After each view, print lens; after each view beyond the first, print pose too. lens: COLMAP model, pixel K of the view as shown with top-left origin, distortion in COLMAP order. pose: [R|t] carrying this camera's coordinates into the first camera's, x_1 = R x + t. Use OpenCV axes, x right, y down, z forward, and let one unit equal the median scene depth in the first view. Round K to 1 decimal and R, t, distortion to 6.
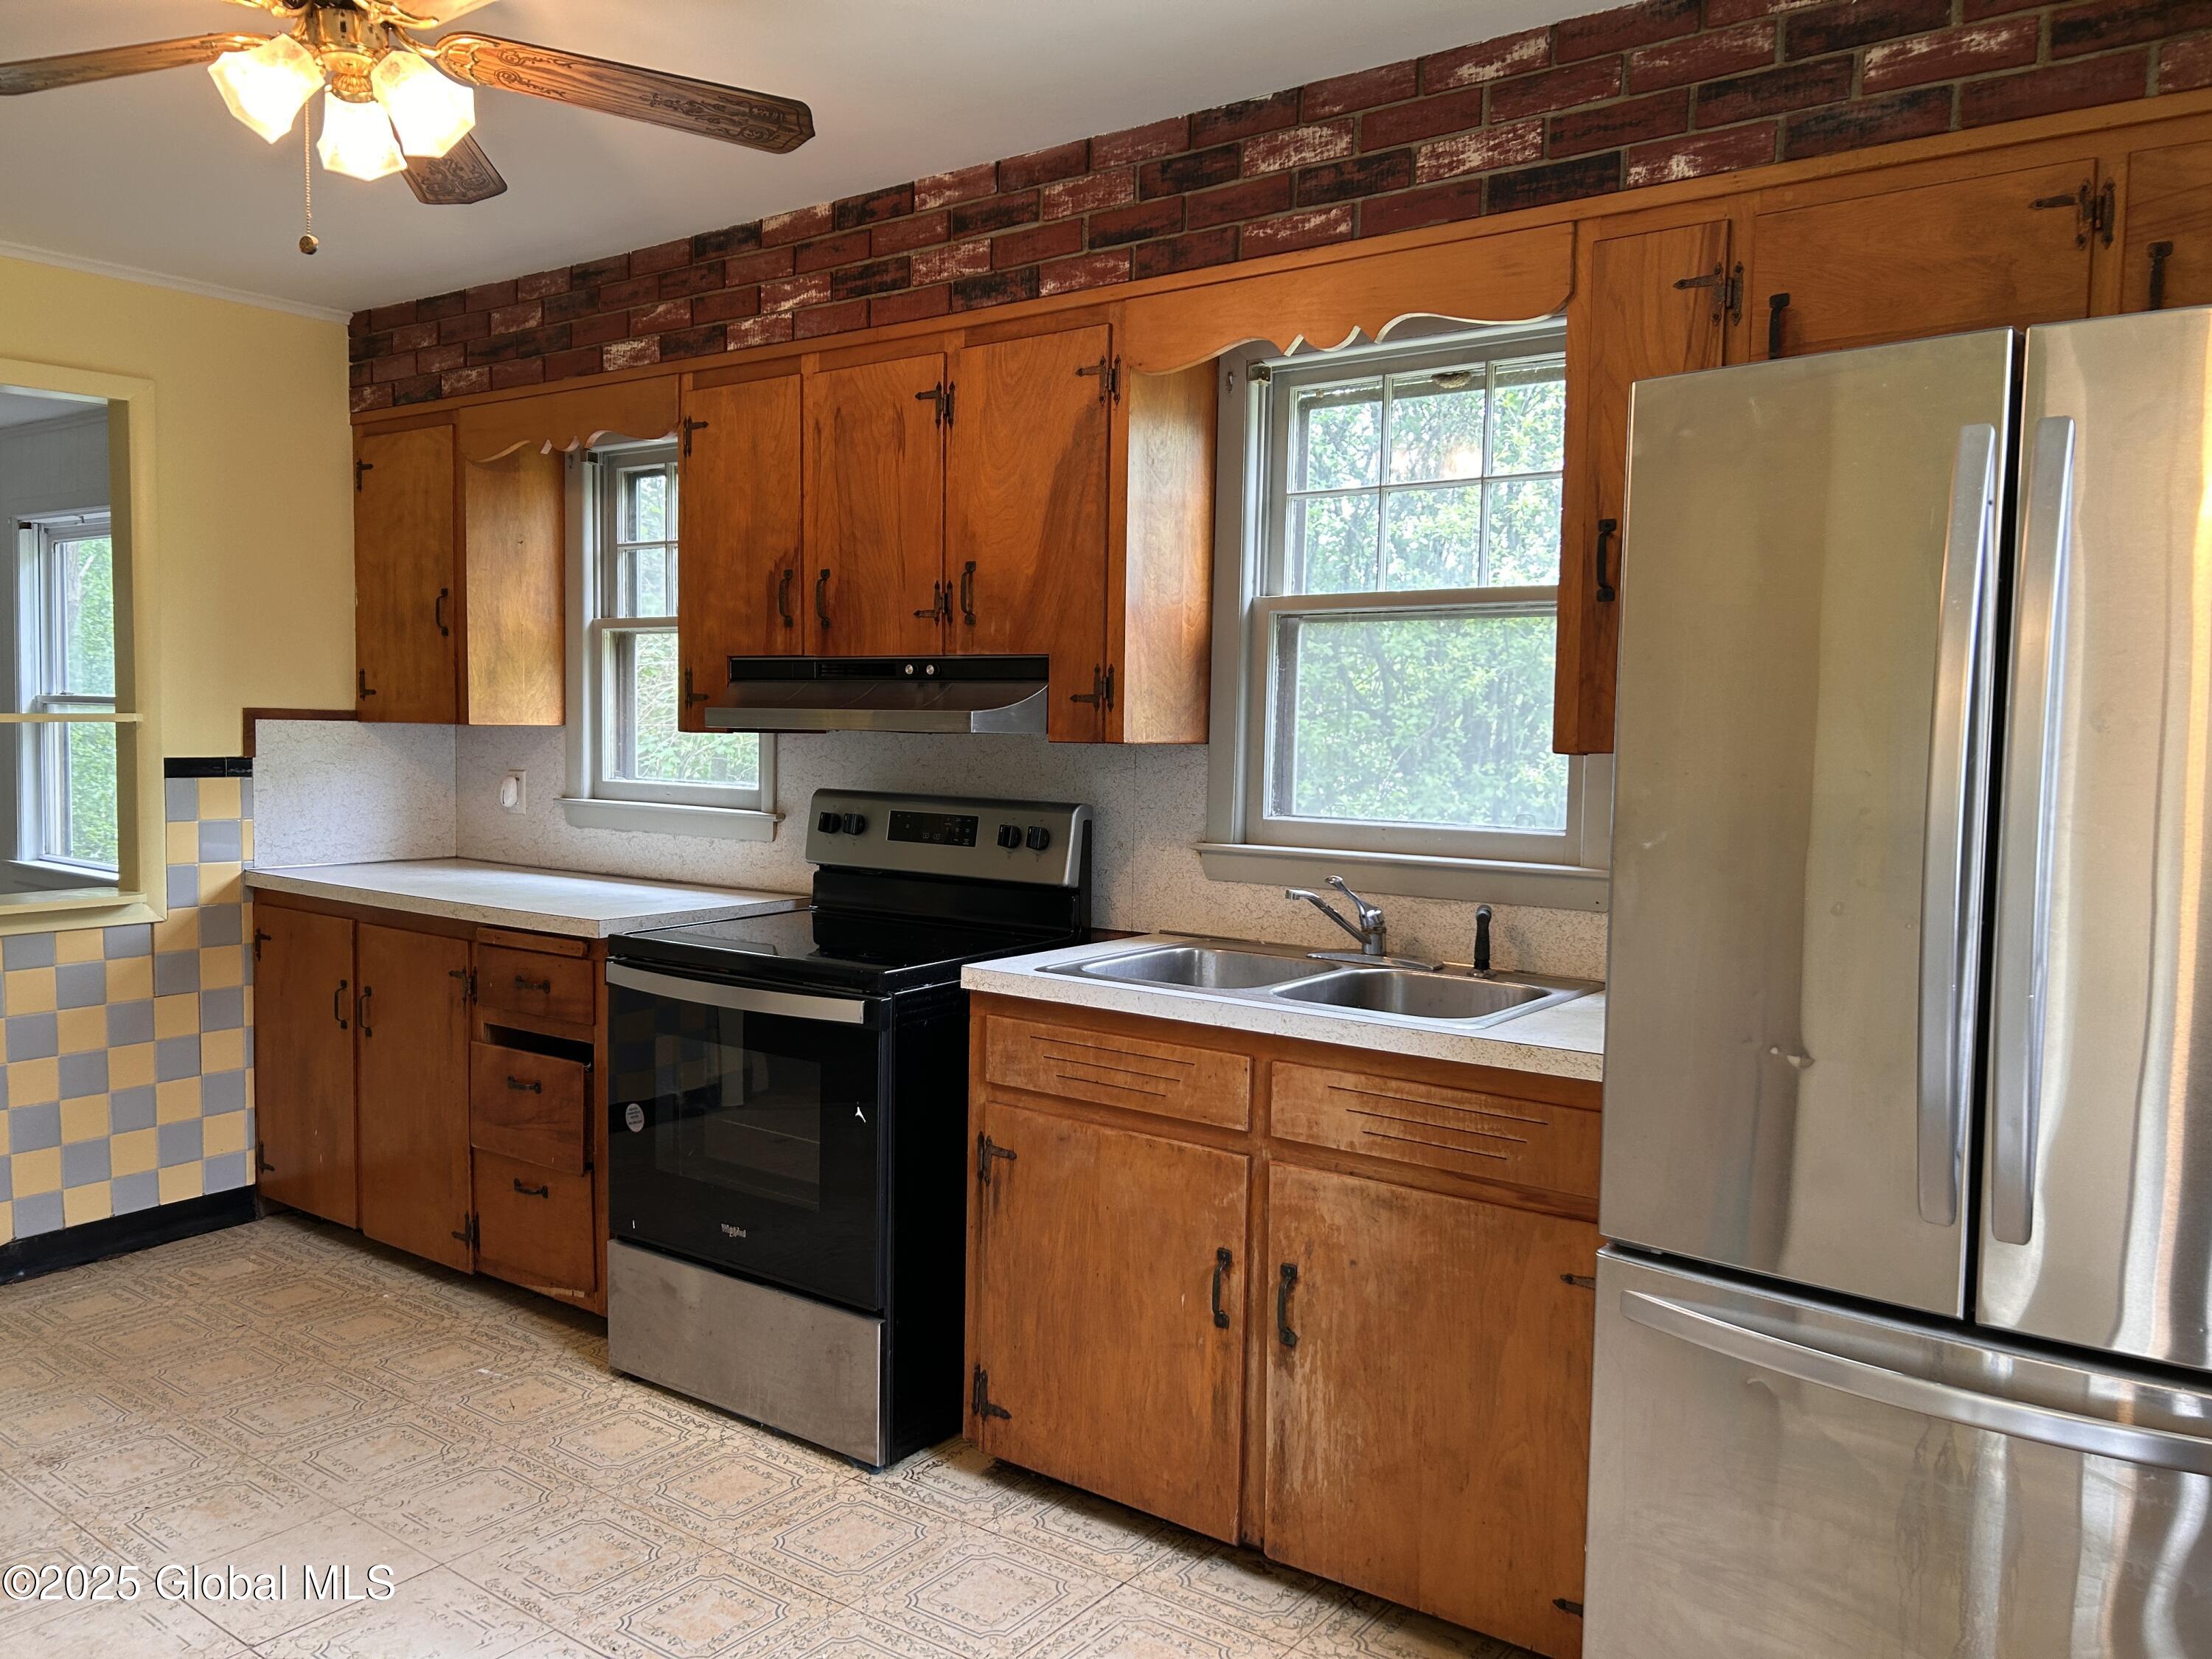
lens RADIAL K [[1664.0, 0, 1103.0], [0, 1664.0, 831.1], [0, 0, 1]] dist [0.055743, -0.060207]
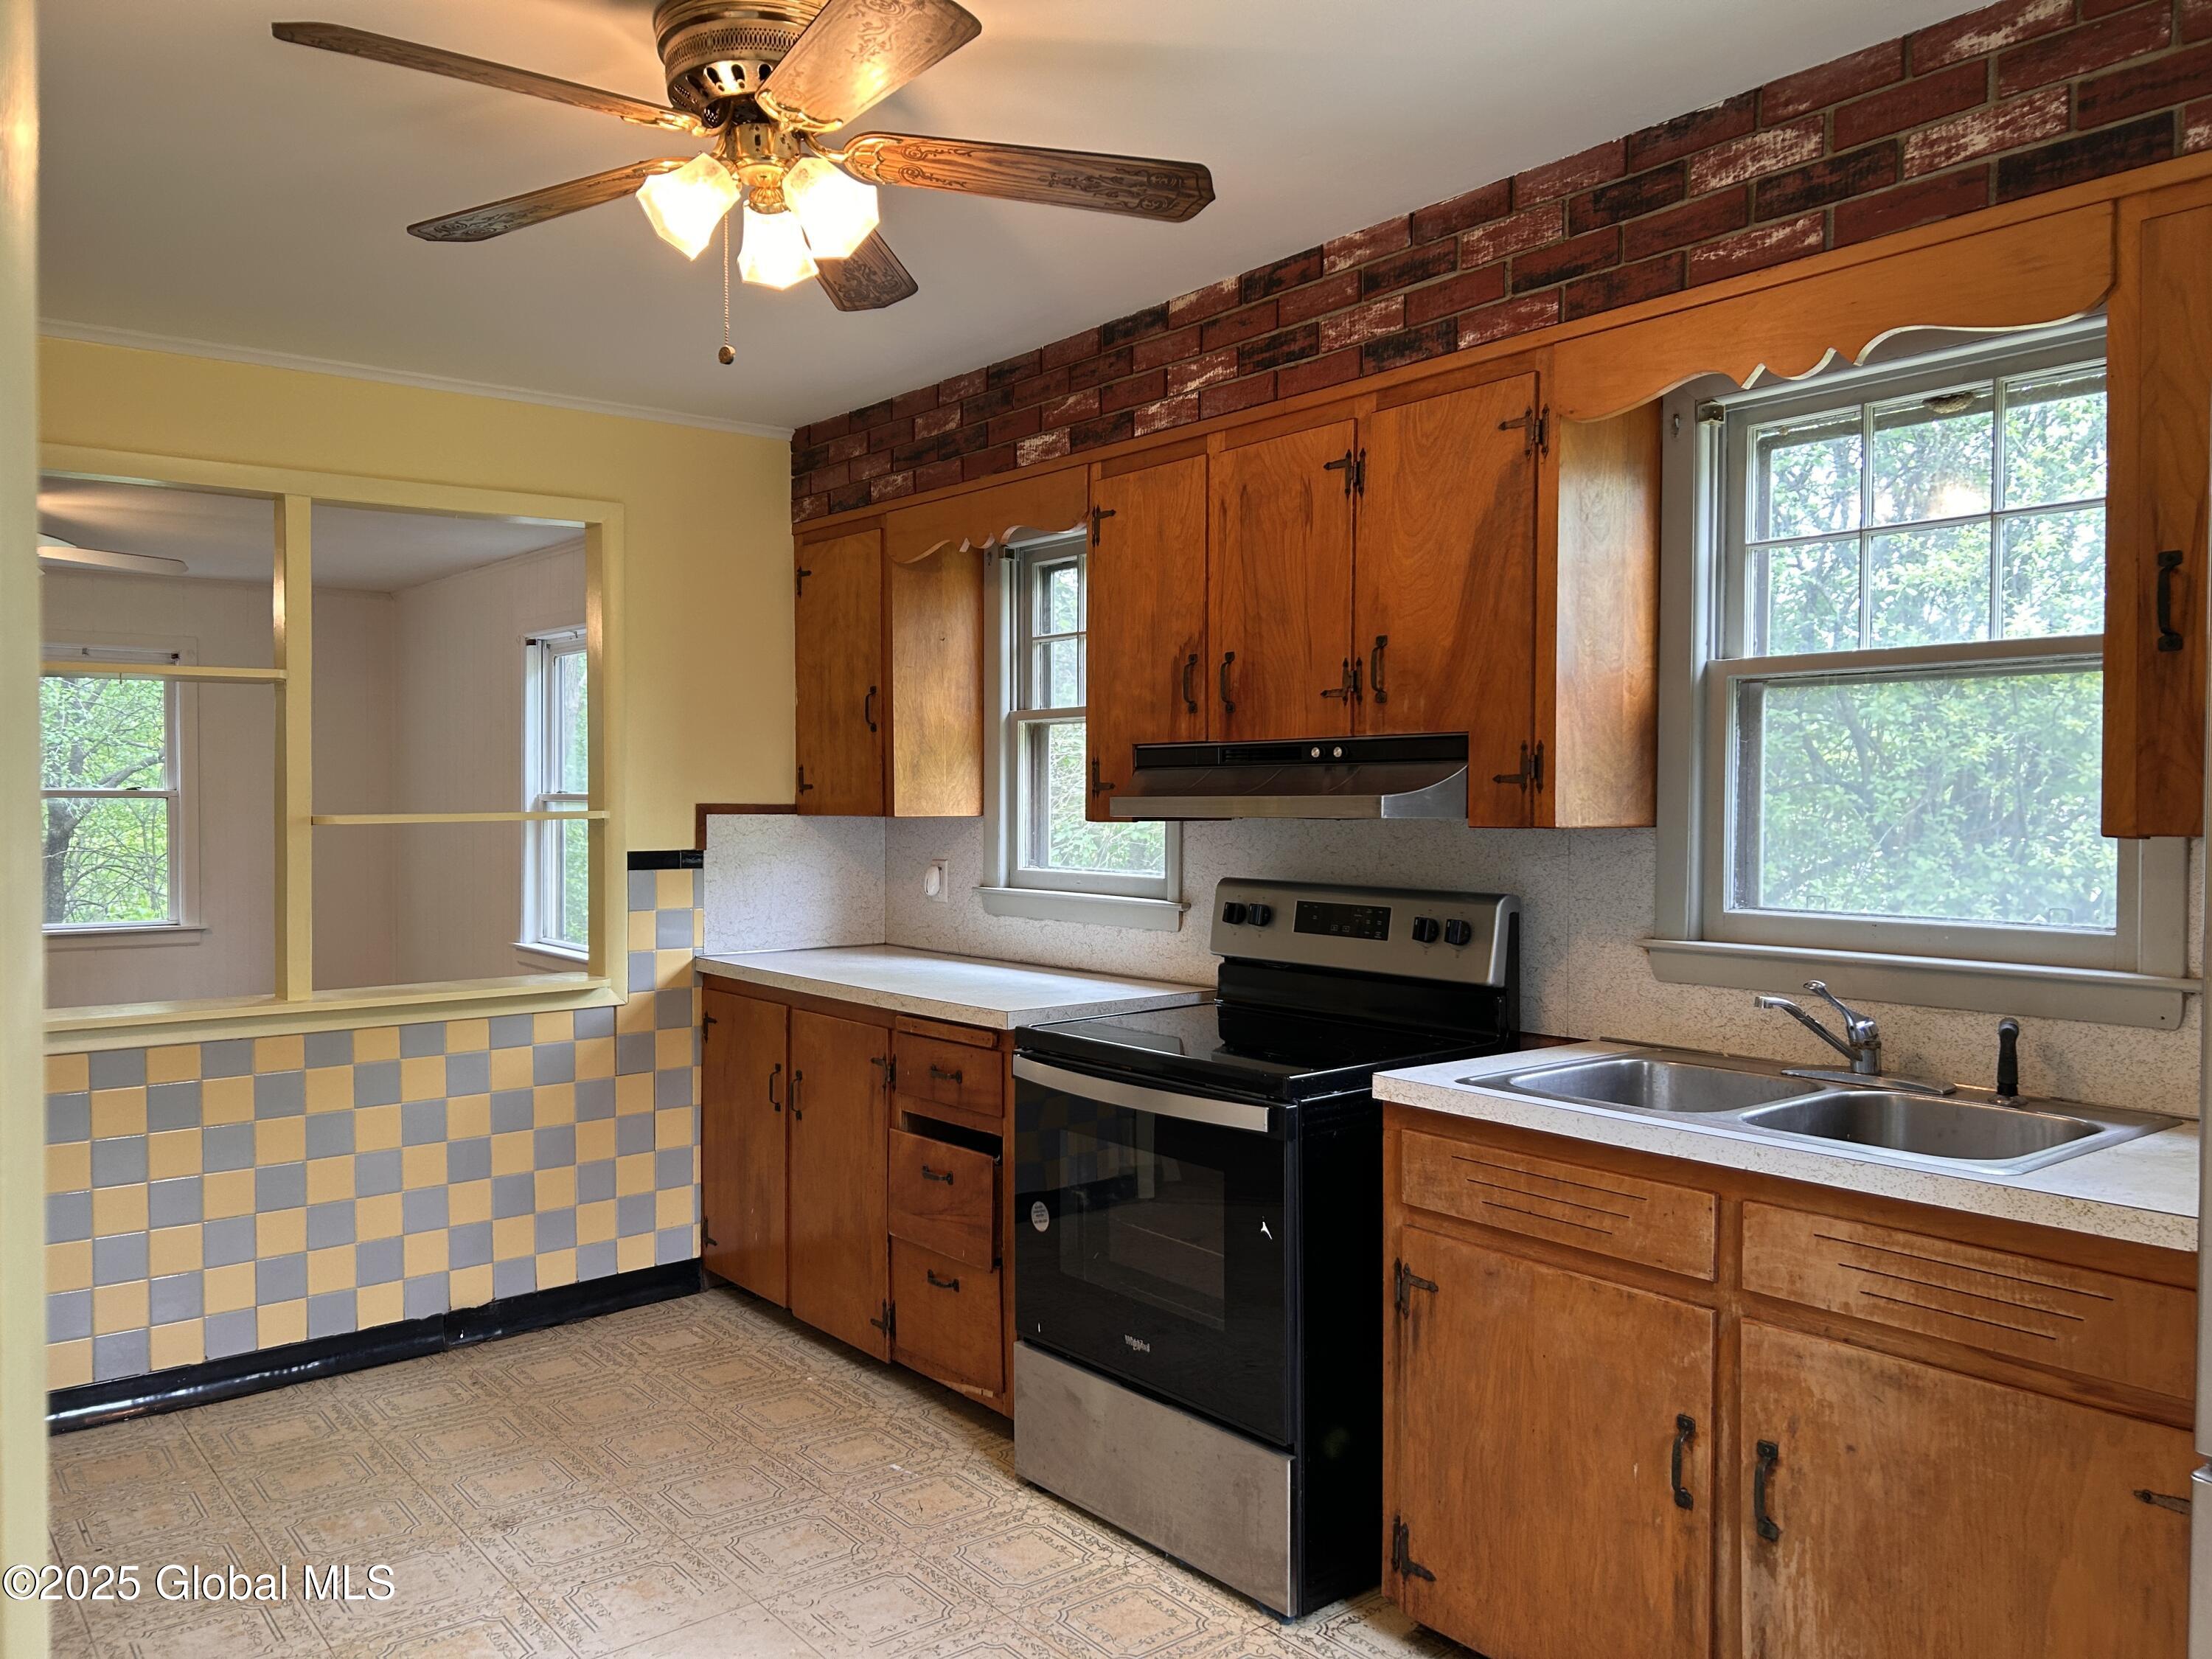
lens RADIAL K [[1664.0, 0, 1092.3], [0, 1664.0, 838.9], [0, 0, 1]] dist [0.055743, -0.060207]
pose [[0.967098, -0.009646, -0.254221, -0.000153], [-0.001657, 0.999021, -0.044213, -0.006146], [0.254399, 0.043180, 0.966135, 0.055705]]
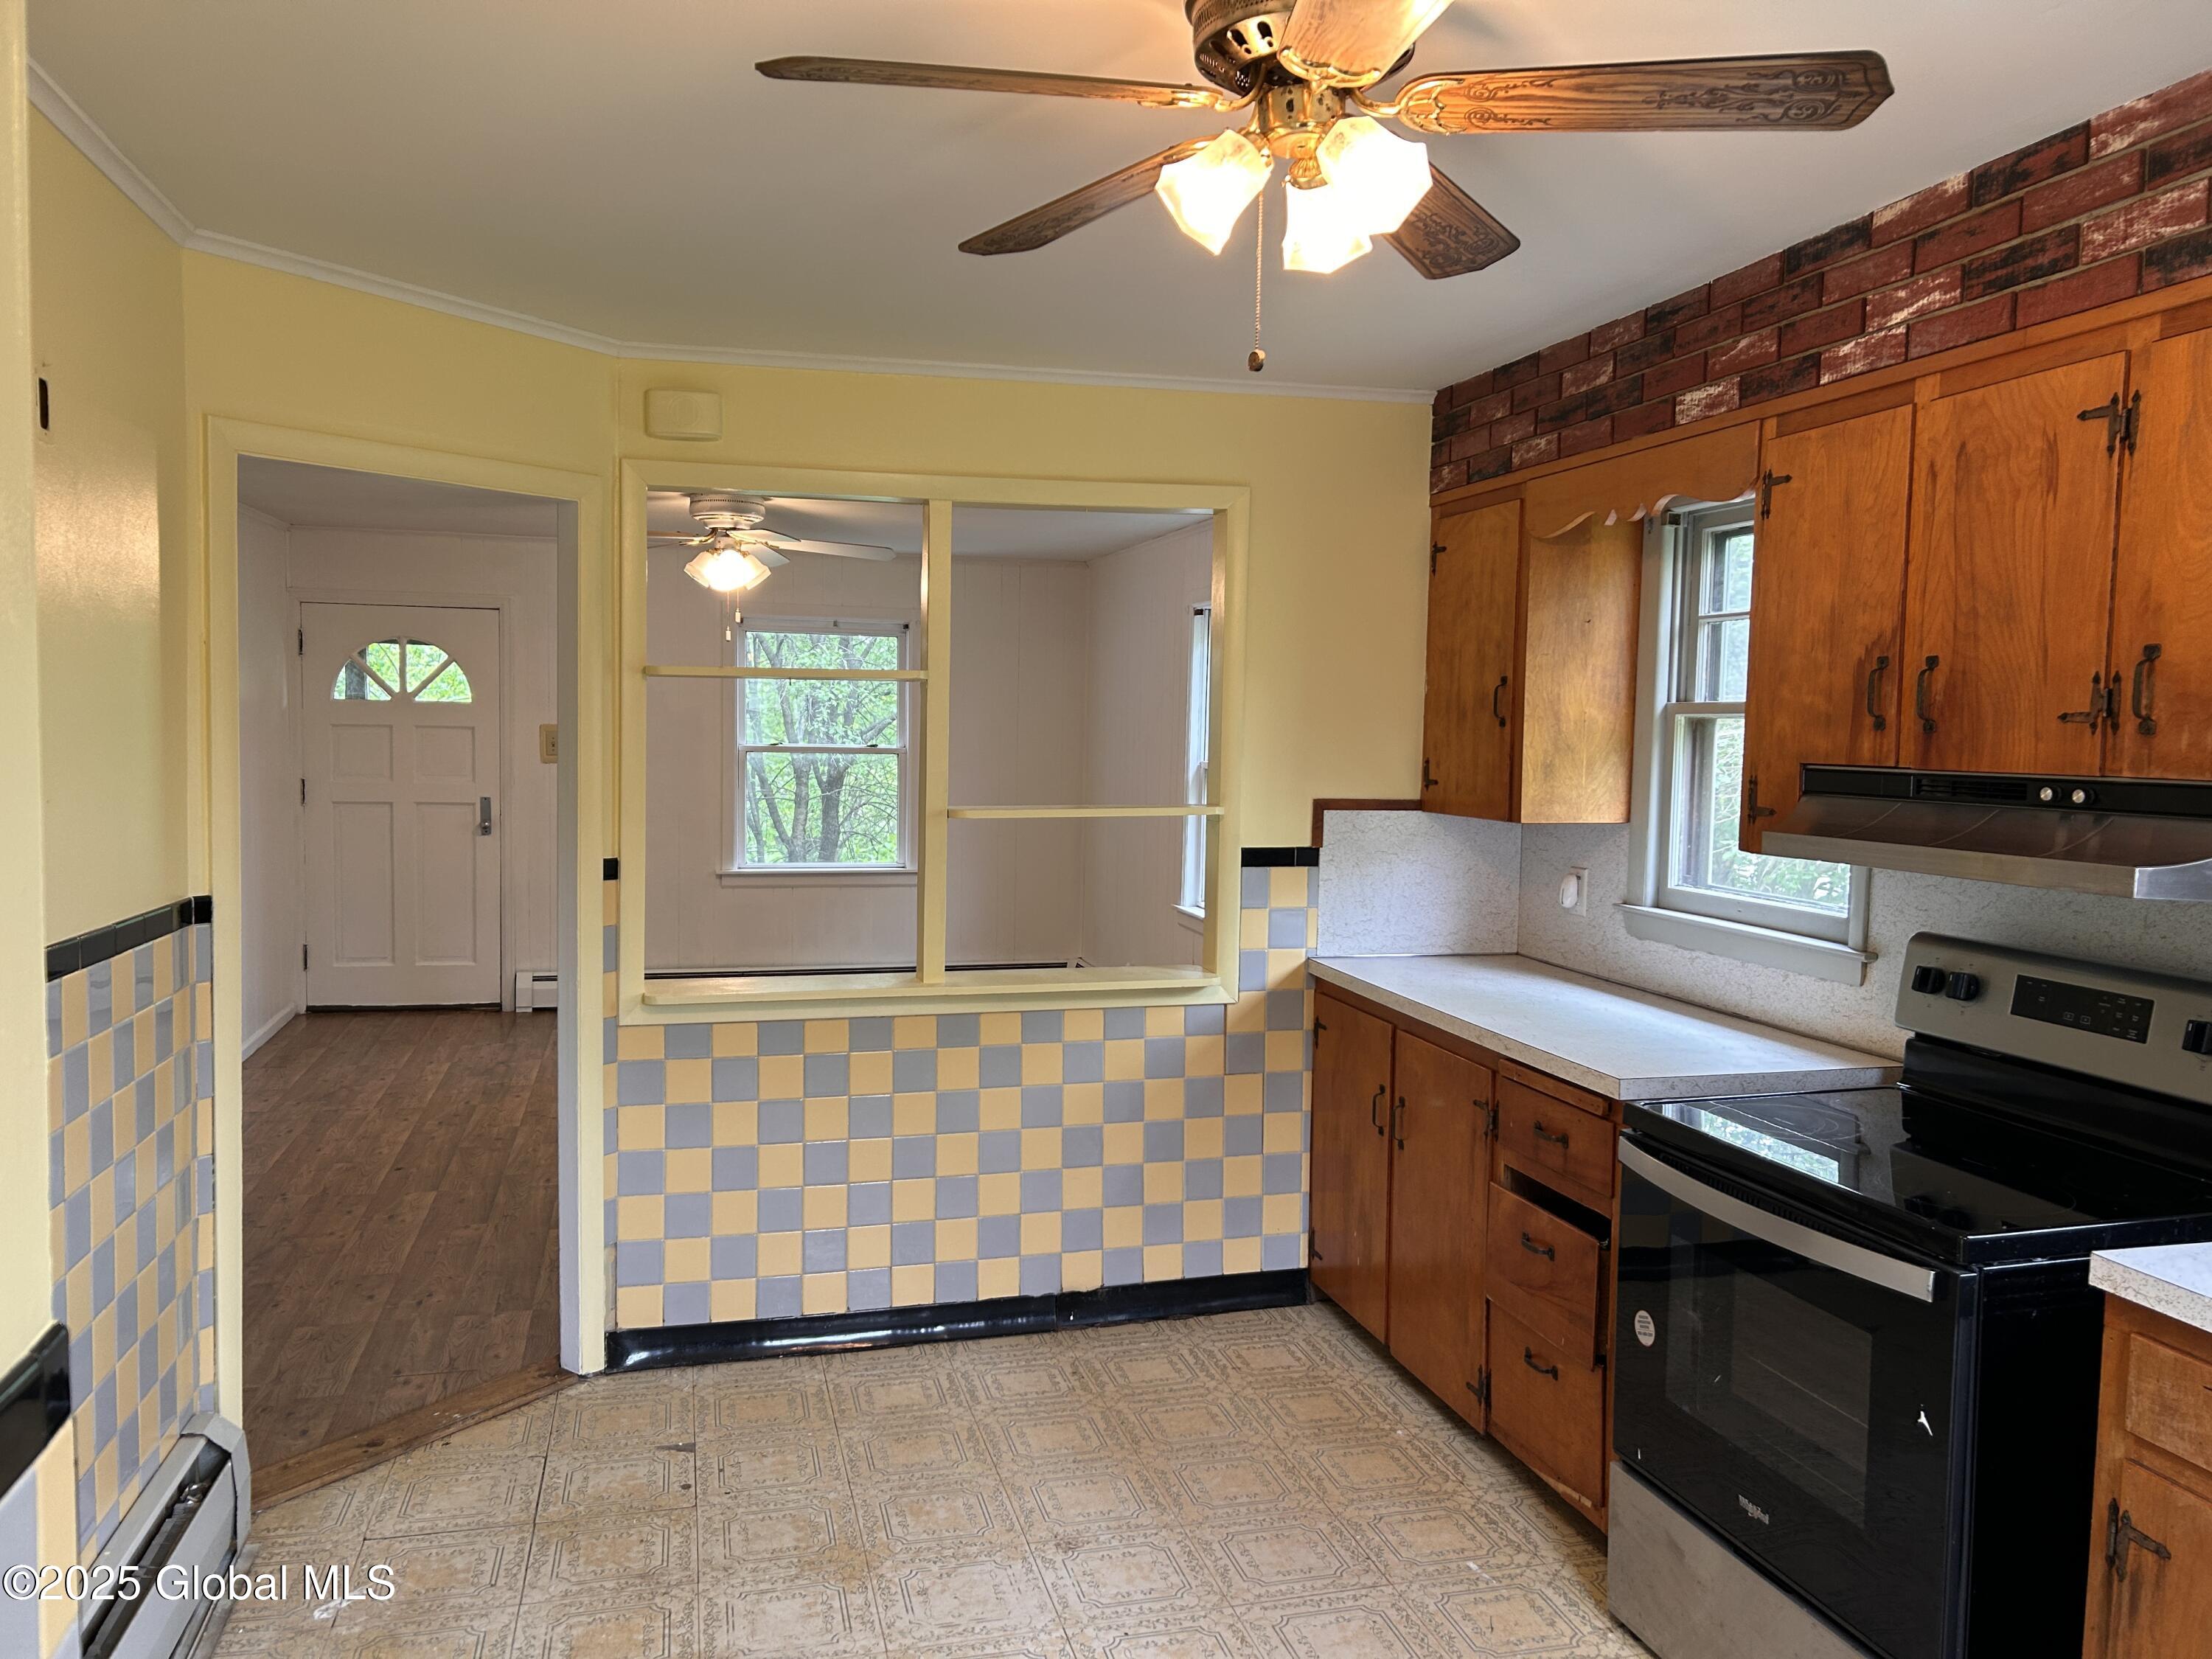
lens RADIAL K [[1664.0, 0, 1092.8], [0, 1664.0, 845.6], [0, 0, 1]] dist [0.055743, -0.060207]
pose [[0.779338, 0.040890, -0.625268, 0.017738], [-0.044046, 0.998975, 0.010430, -0.063109], [0.625054, 0.019413, 0.780340, 0.169284]]
